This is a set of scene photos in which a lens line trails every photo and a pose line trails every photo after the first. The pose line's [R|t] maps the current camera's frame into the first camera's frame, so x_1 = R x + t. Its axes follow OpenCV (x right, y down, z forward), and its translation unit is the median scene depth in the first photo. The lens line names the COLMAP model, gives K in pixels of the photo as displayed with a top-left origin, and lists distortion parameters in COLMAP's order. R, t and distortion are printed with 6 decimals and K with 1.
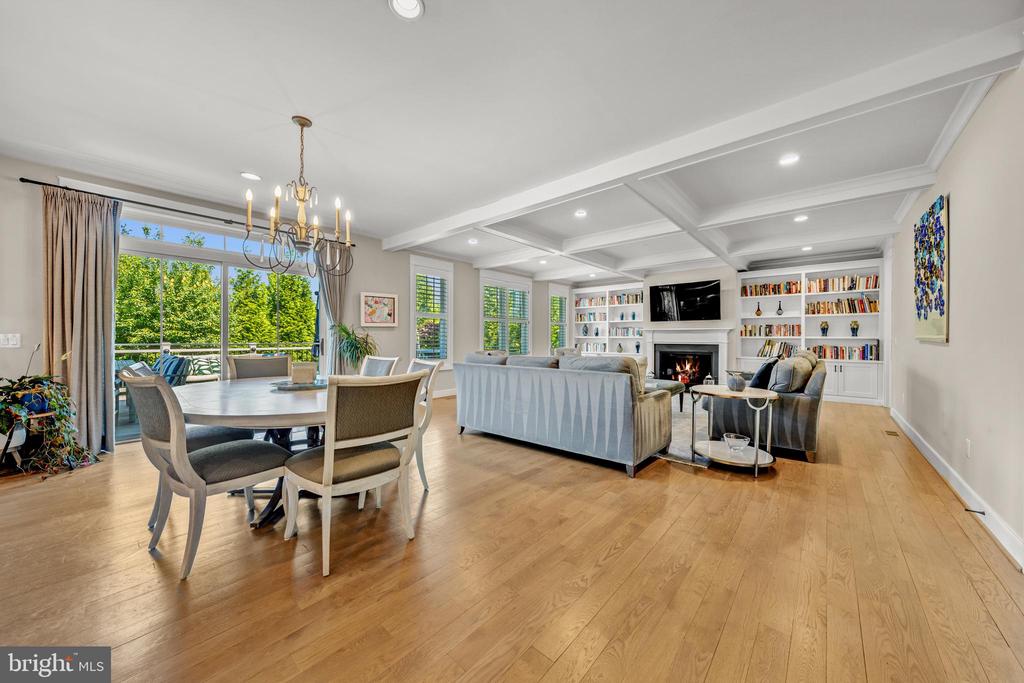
lens RADIAL K [[360.9, 0, 509.0], [0, 360.9, 339.4], [0, 0, 1]] dist [-0.000981, 0.000061]
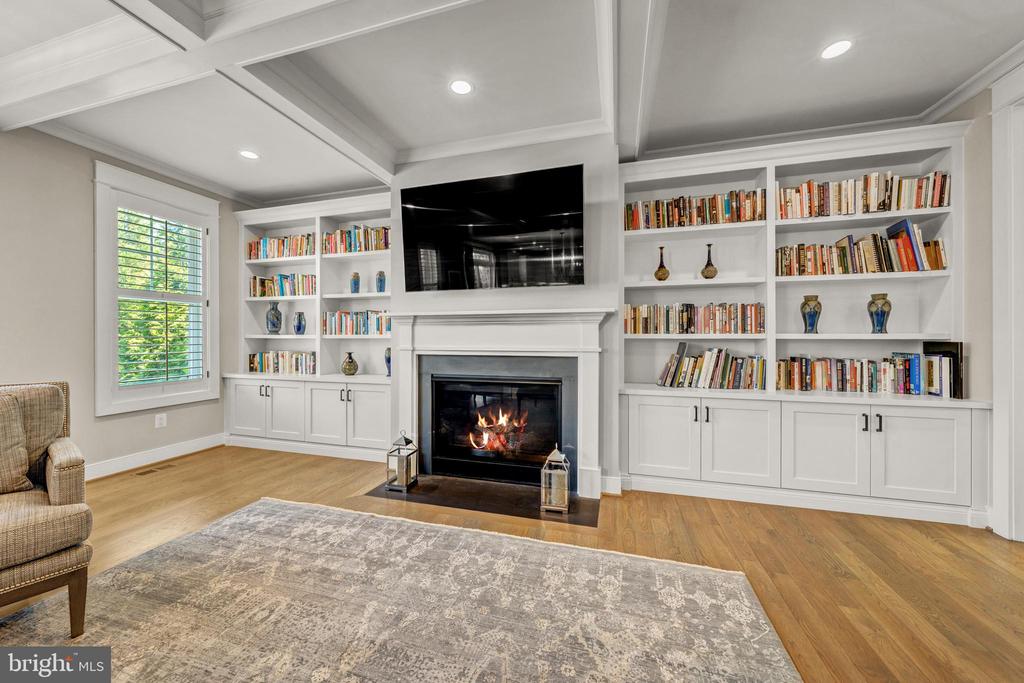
lens RADIAL K [[376.1, 0, 509.3], [0, 376.1, 337.9], [0, 0, 1]] dist [-0.000229, 0.000062]
pose [[0.905777, -0.002901, 0.423745, 0.425935], [0.004252, 0.999988, -0.002243, -0.004165], [-0.423734, 0.003834, 0.905779, 0.811723]]
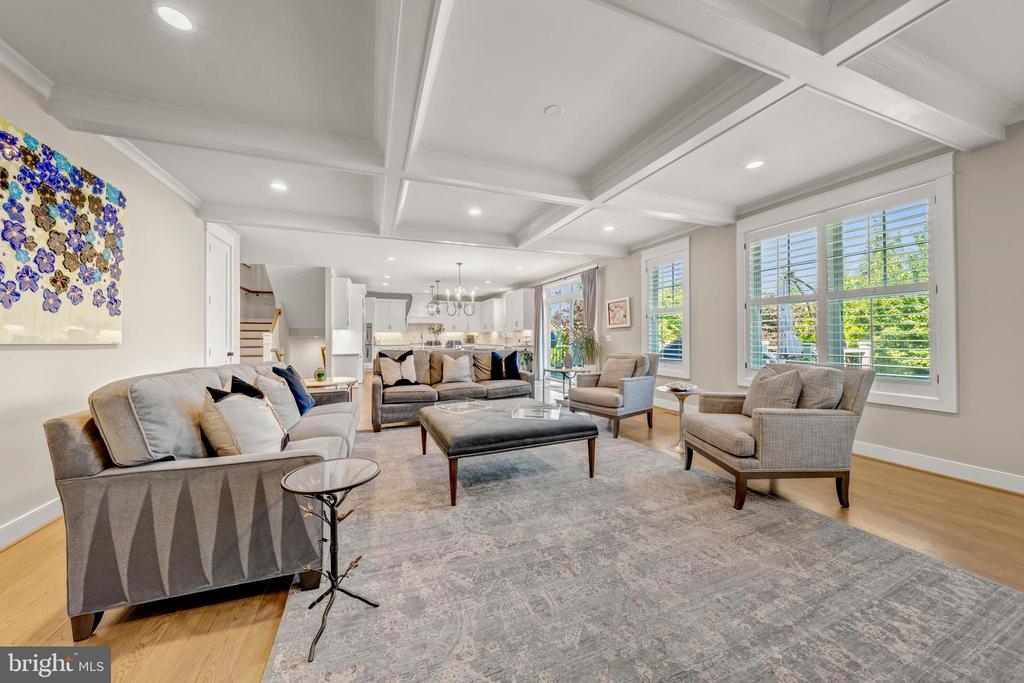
lens RADIAL K [[355.1, 0, 512.1], [0, 355.1, 330.9], [0, 0, 1]] dist [-0.001044, -0.000061]
pose [[-0.453412, -0.014981, -0.891175, 0.723808], [0.001356, 0.999846, -0.017497, -0.004641], [0.891300, -0.009142, -0.453322, 1.090144]]
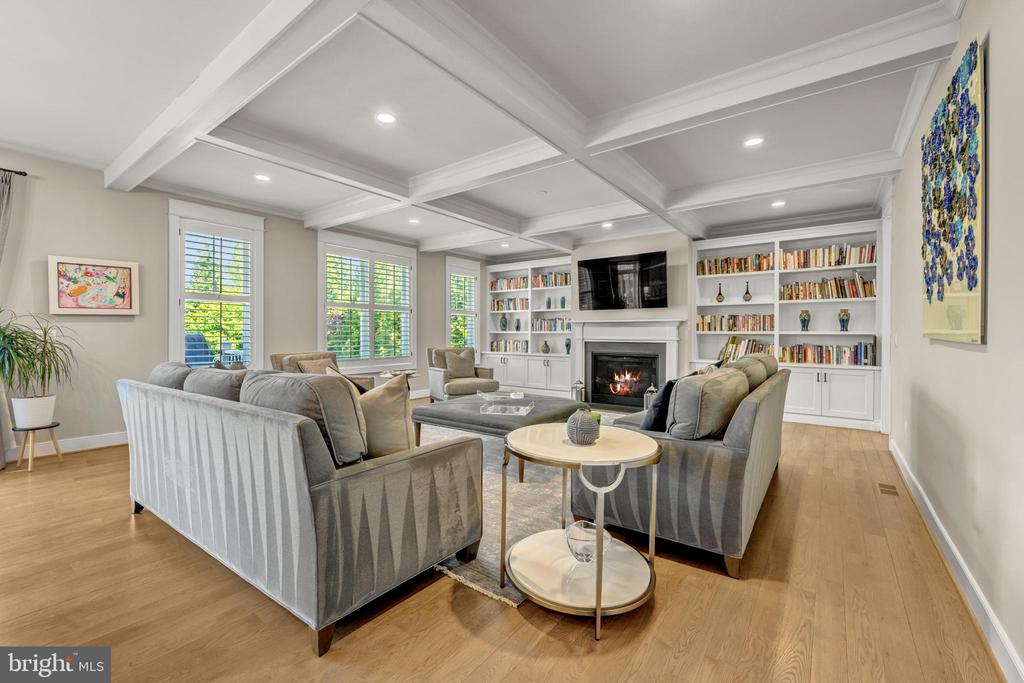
lens RADIAL K [[429.0, 0, 506.6], [0, 429.0, 335.6], [0, 0, 1]] dist [-0.000716, -0.000280]
pose [[0.997448, -0.000487, 0.071400, 0.244794], [0.000337, 0.999998, 0.002115, -0.001958], [-0.071401, -0.002086, 0.997446, 0.215318]]
